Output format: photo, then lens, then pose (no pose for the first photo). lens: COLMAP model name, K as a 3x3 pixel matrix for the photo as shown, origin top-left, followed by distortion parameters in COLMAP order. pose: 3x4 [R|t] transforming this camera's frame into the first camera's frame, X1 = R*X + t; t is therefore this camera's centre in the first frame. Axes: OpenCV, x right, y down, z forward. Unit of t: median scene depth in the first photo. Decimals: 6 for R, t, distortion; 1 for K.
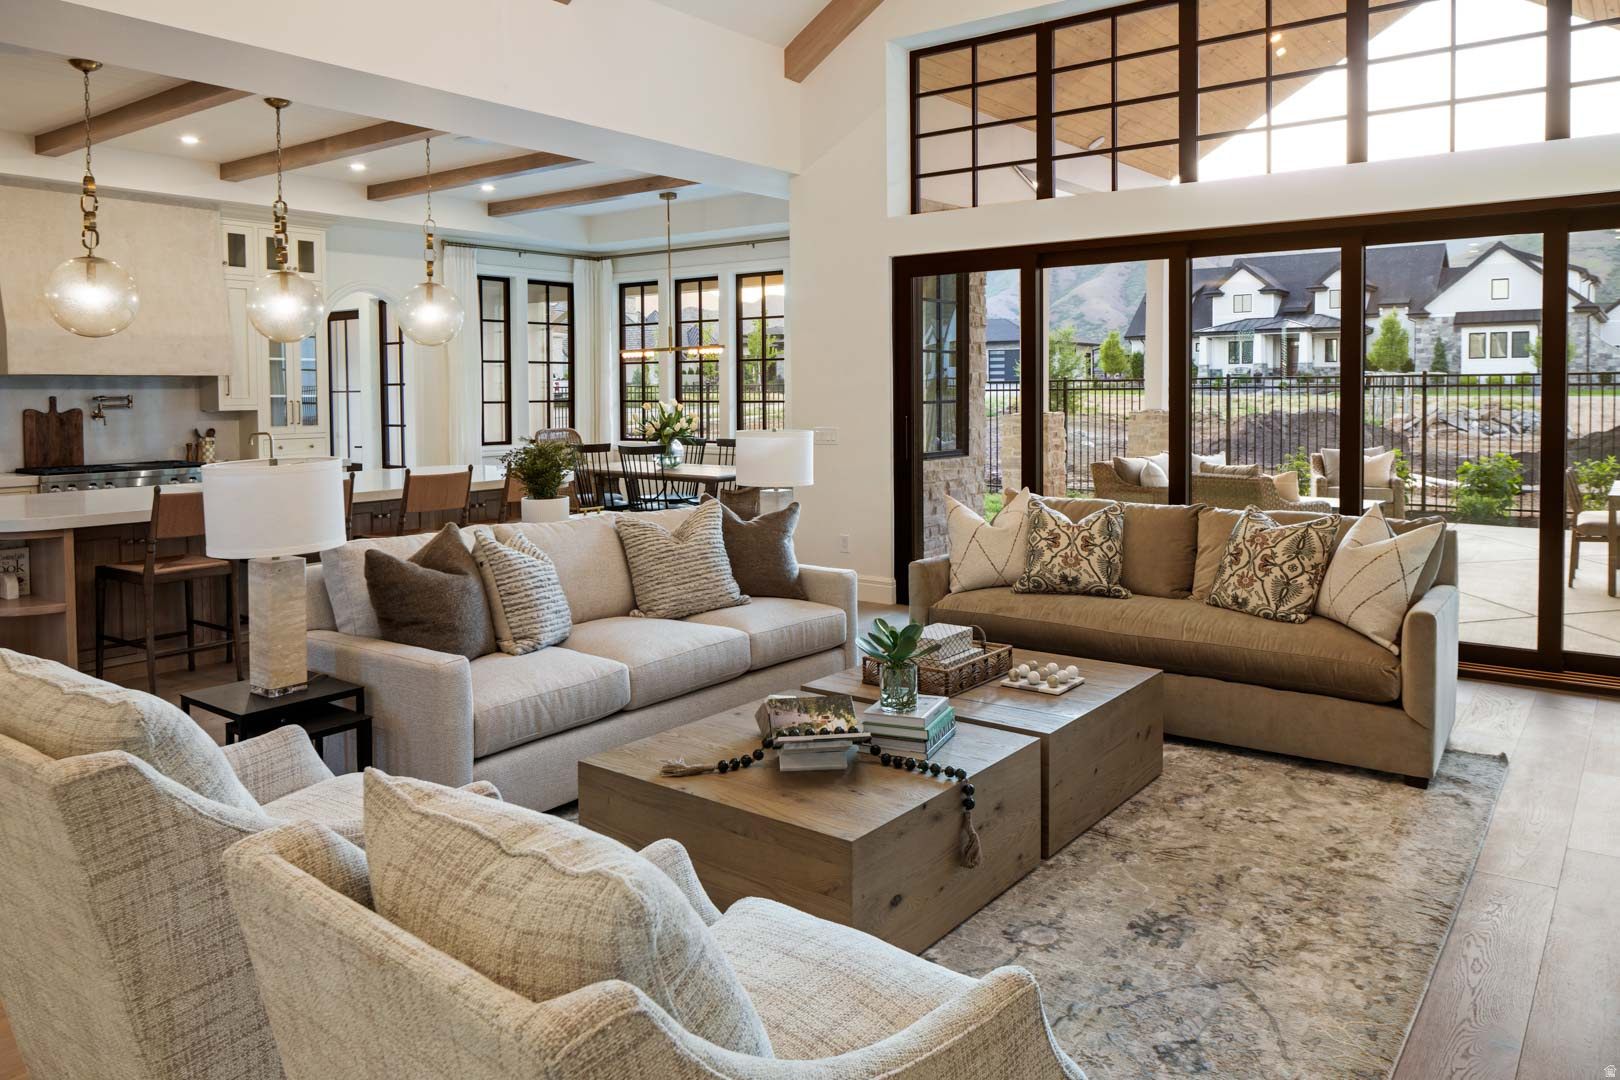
lens RADIAL K [[1105.1, 0, 829.4], [0, 1105.1, 461.0], [0, 0, 1]] dist [-0.012122, 0.004548]
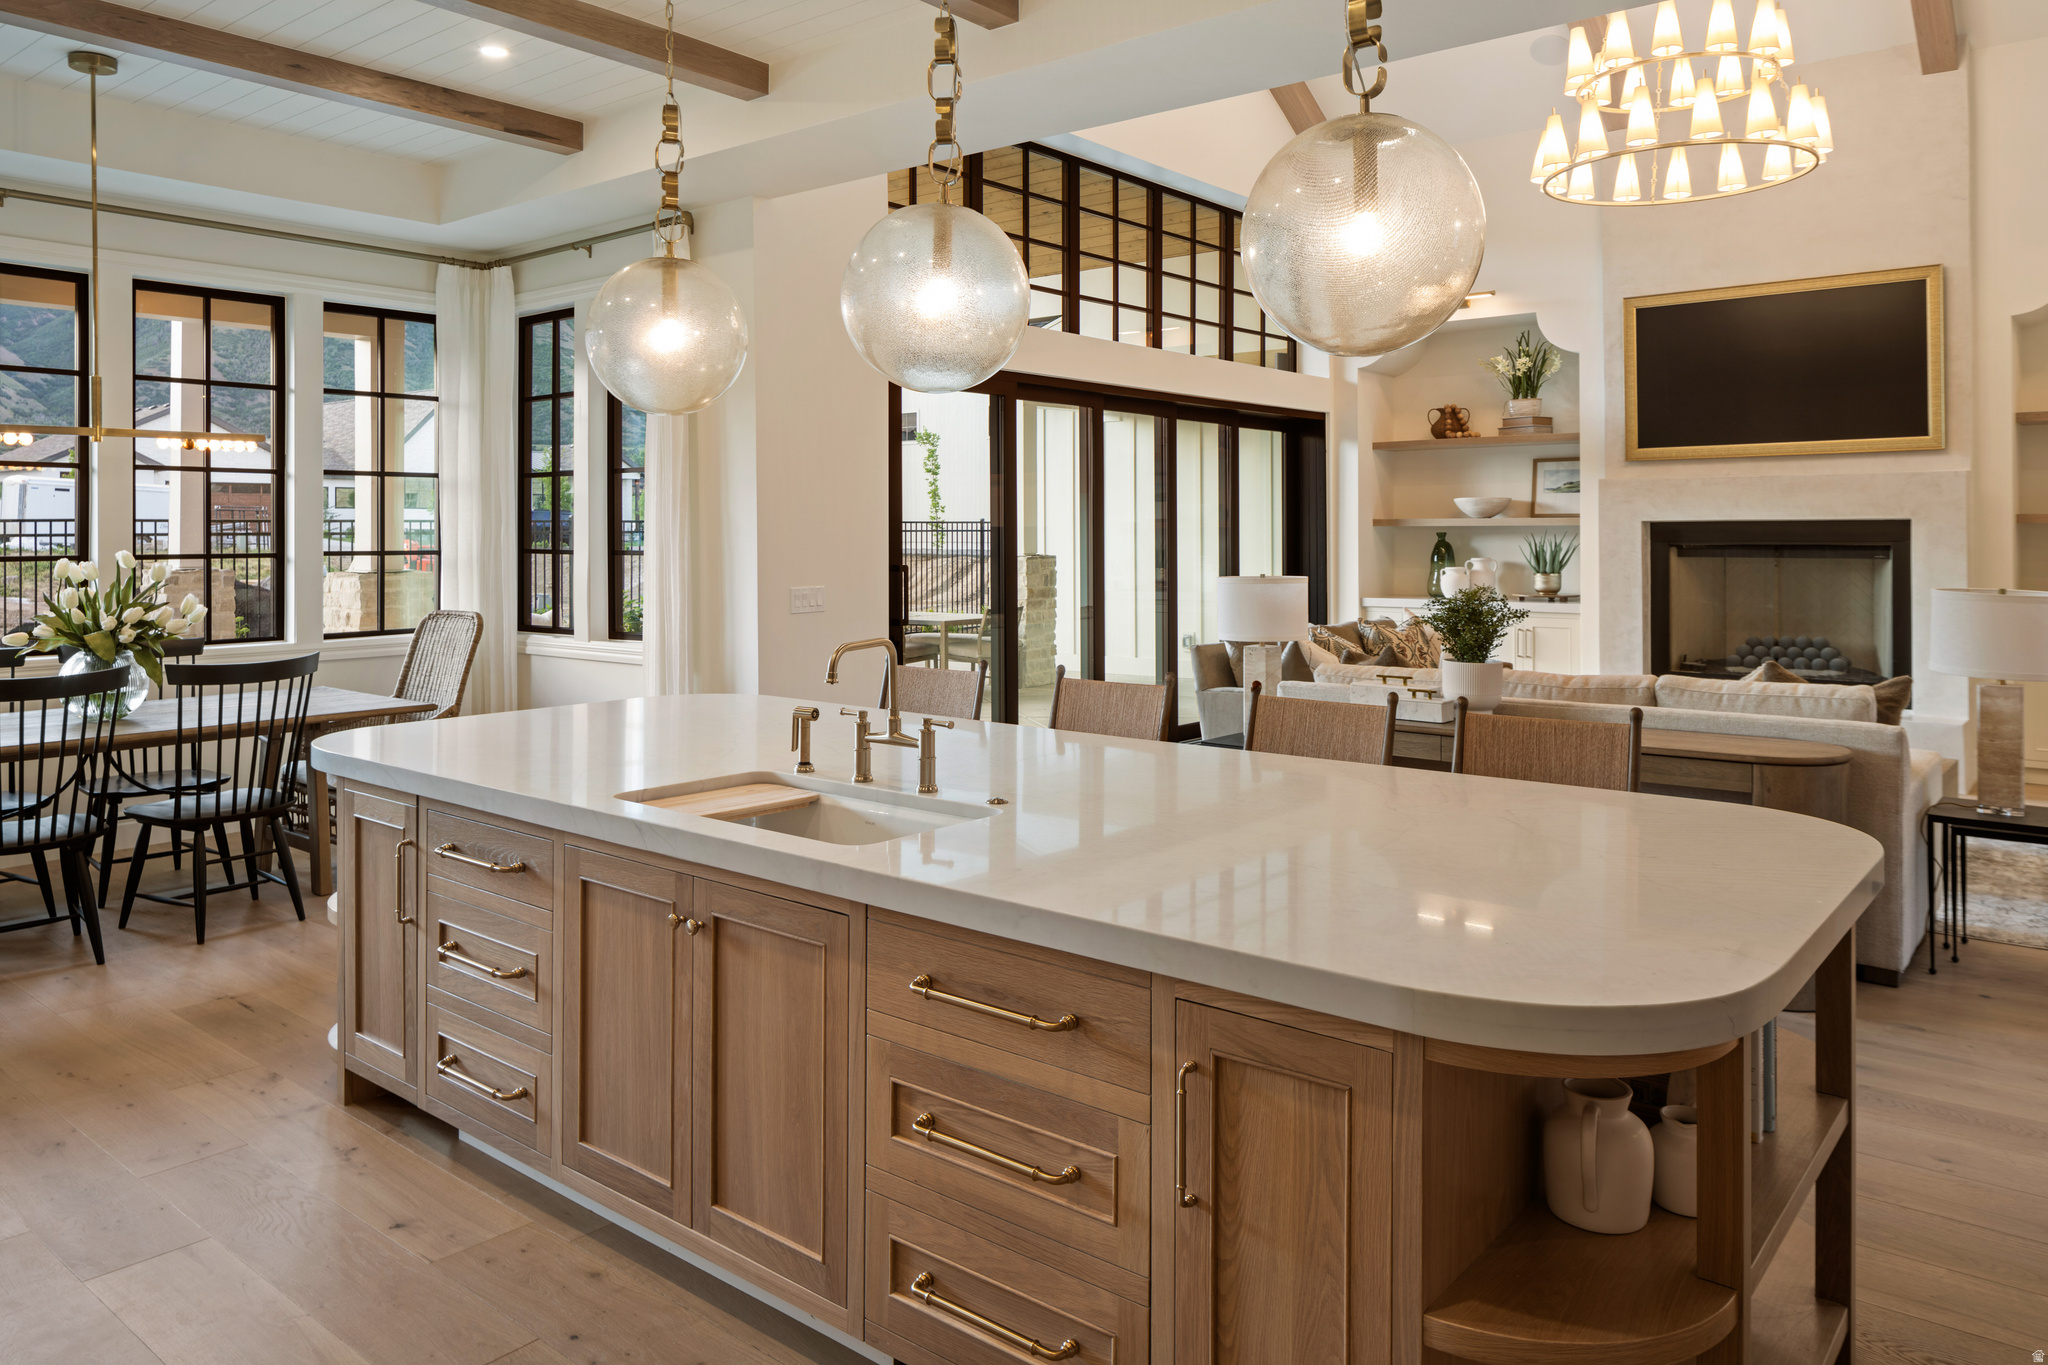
lens RADIAL K [[1397.0, 0, 1016.9], [0, 1397.0, 545.7], [0, 0, 1]] dist [-0.012122, 0.004548]
pose [[0.066867, -0.000037, 0.997762, -0.783631], [0.064736, 0.997893, -0.004302, -0.042480], [-0.995660, 0.064879, 0.066729, 0.768572]]
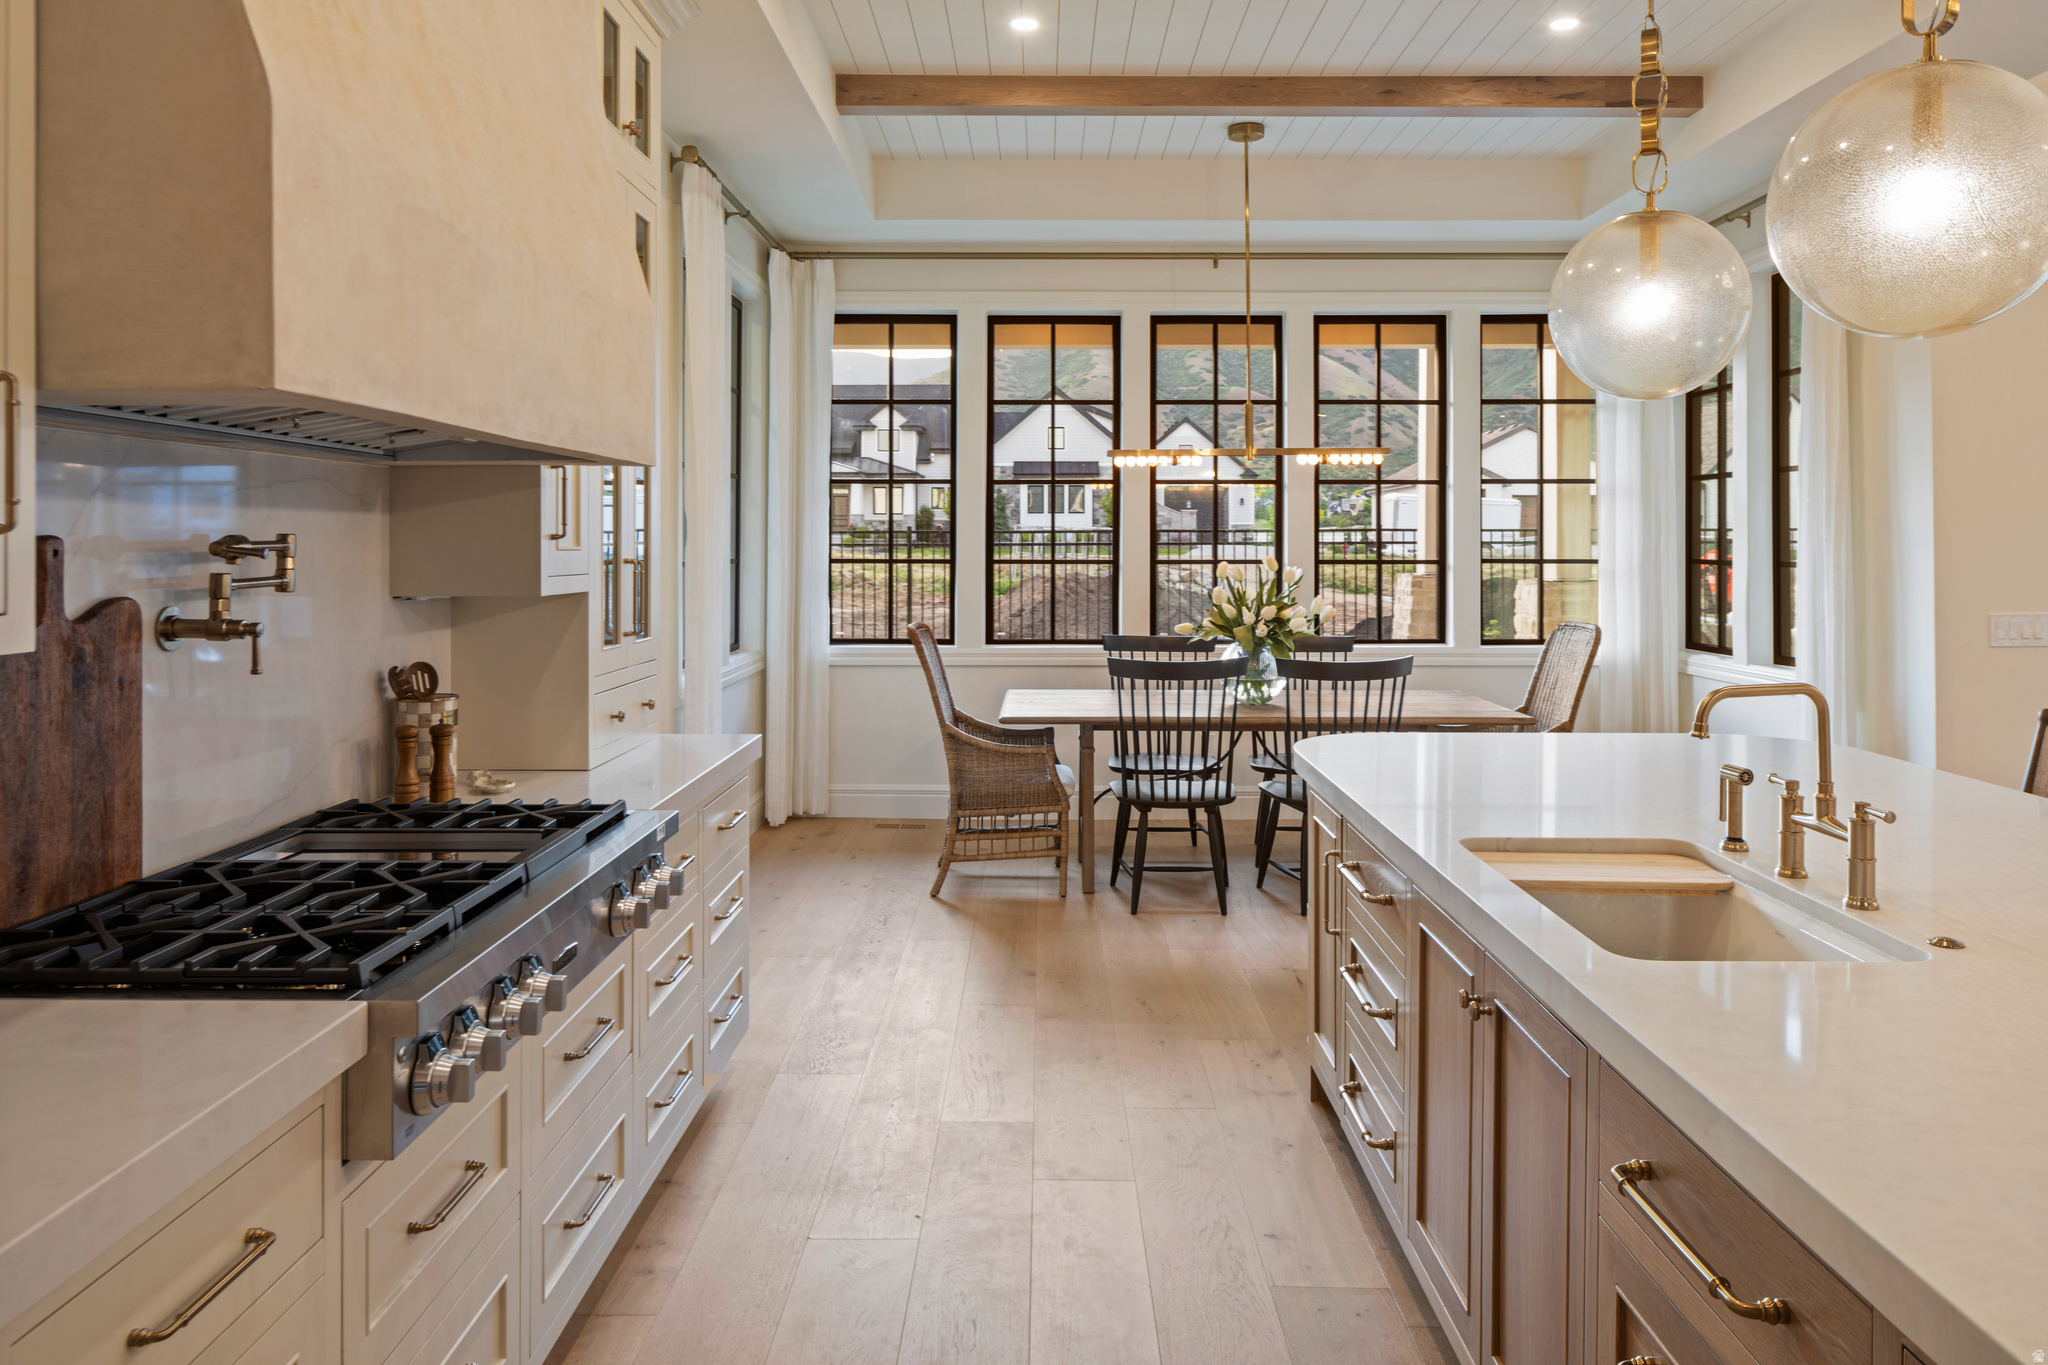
lens RADIAL K [[1397.0, 0, 1041.3], [0, 1397.0, 552.8], [0, 0, 1]] dist [-0.012122, 0.004548]
pose [[0.816025, 0.005247, 0.577993, -0.689627], [0.029025, 0.998325, -0.050042, -0.037923], [-0.577287, 0.057612, 0.814506, 0.693975]]
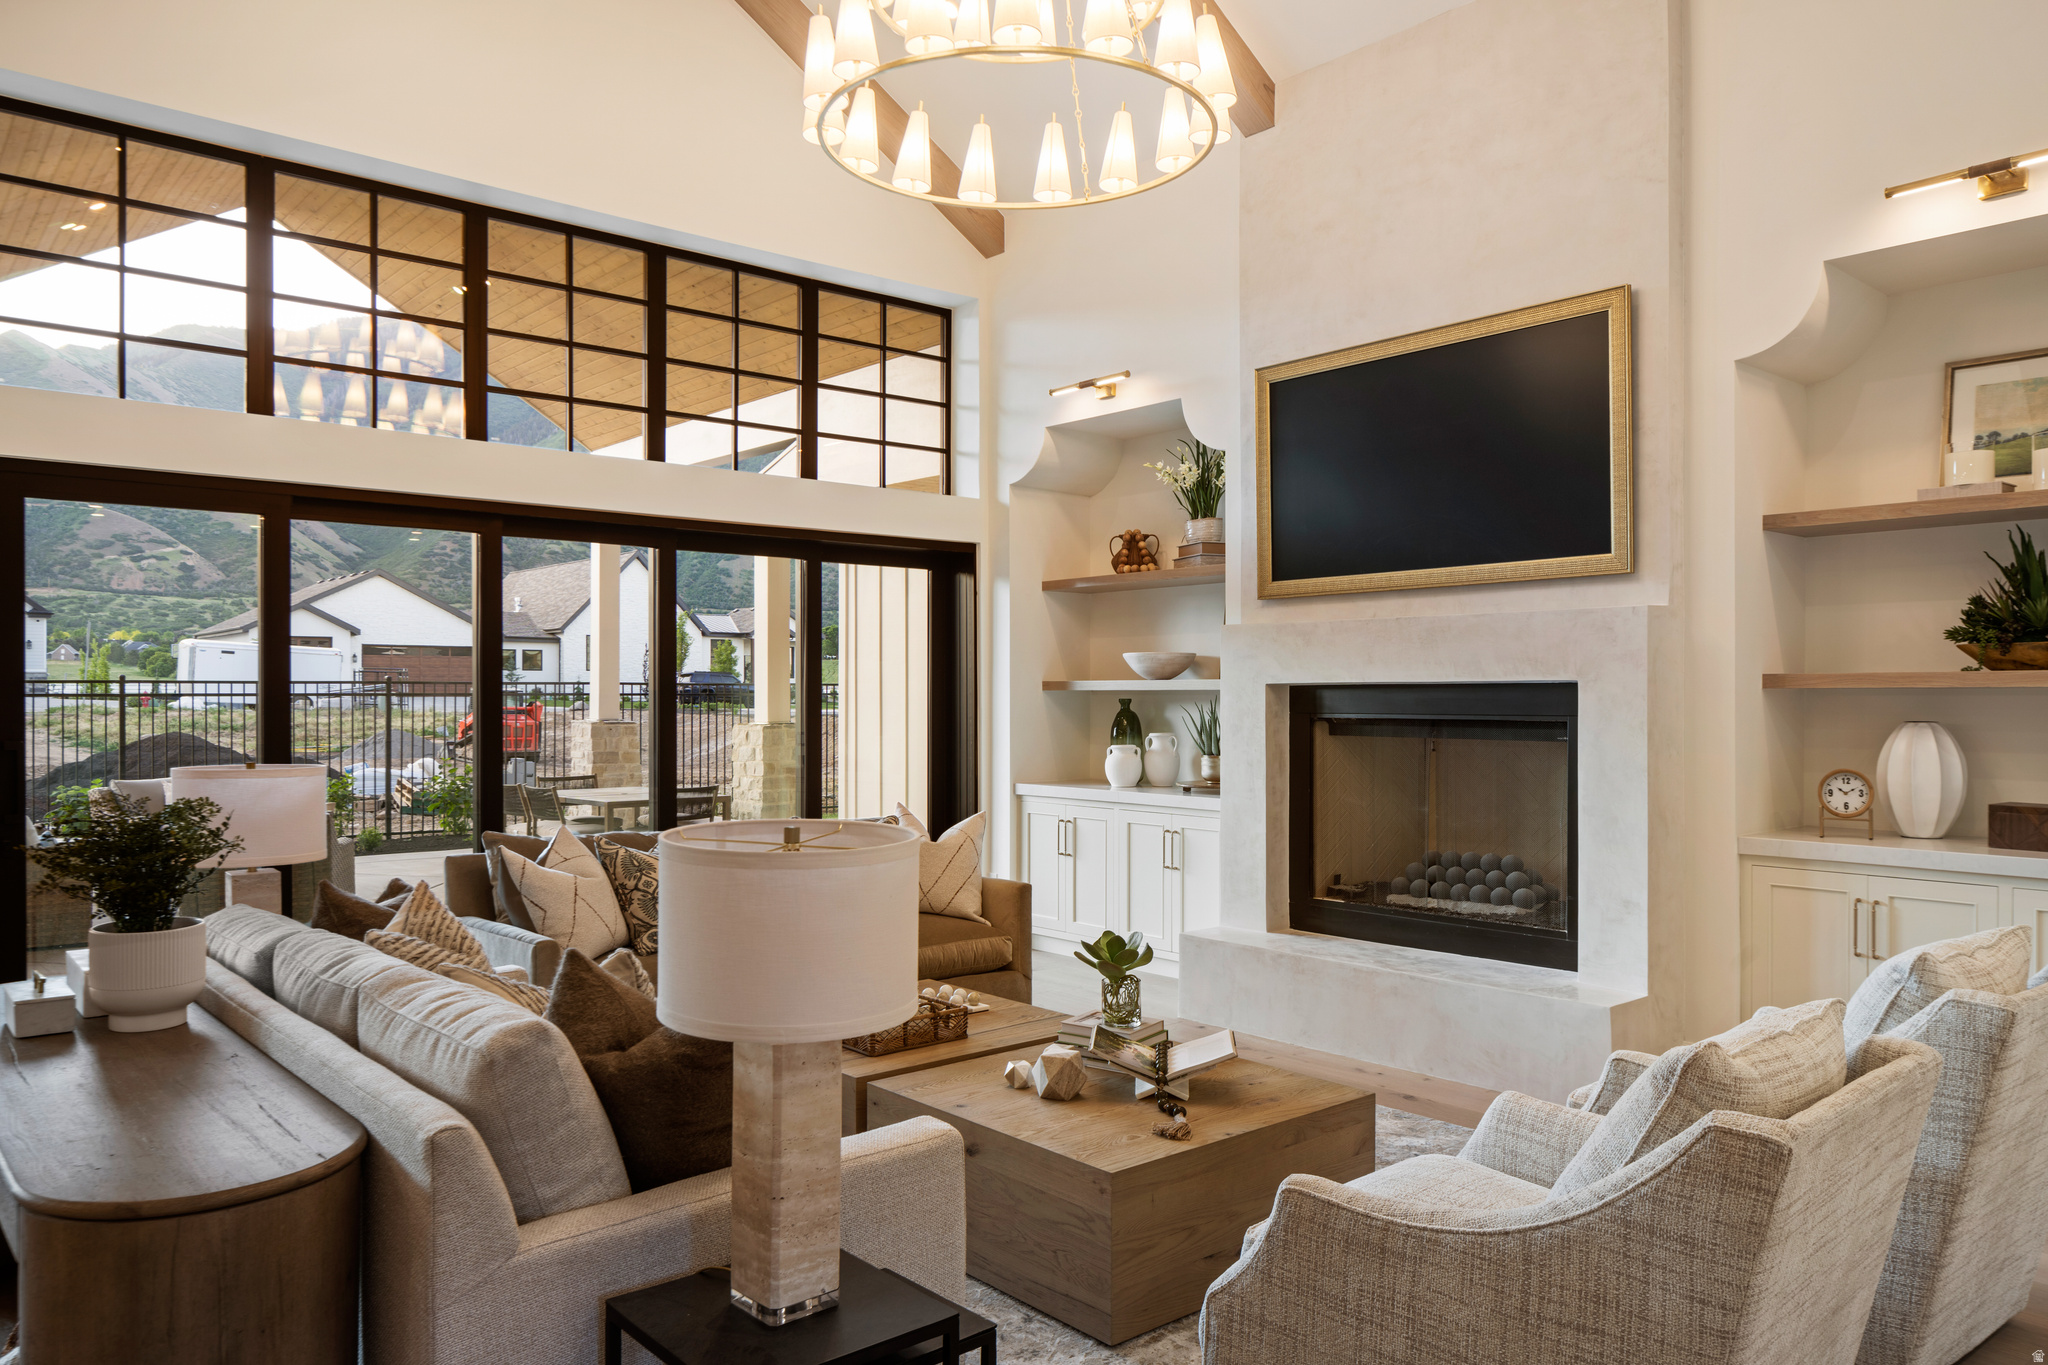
lens RADIAL K [[1397.0, 0, 1024.8], [0, 1397.0, 690.8], [0, 0, 1]] dist [-0.012122, 0.004548]
pose [[0.228149, 0.013307, 0.973535, -0.458204], [0.057800, 0.997958, -0.027186, -0.018855], [-0.971909, 0.062473, 0.226914, 0.332897]]
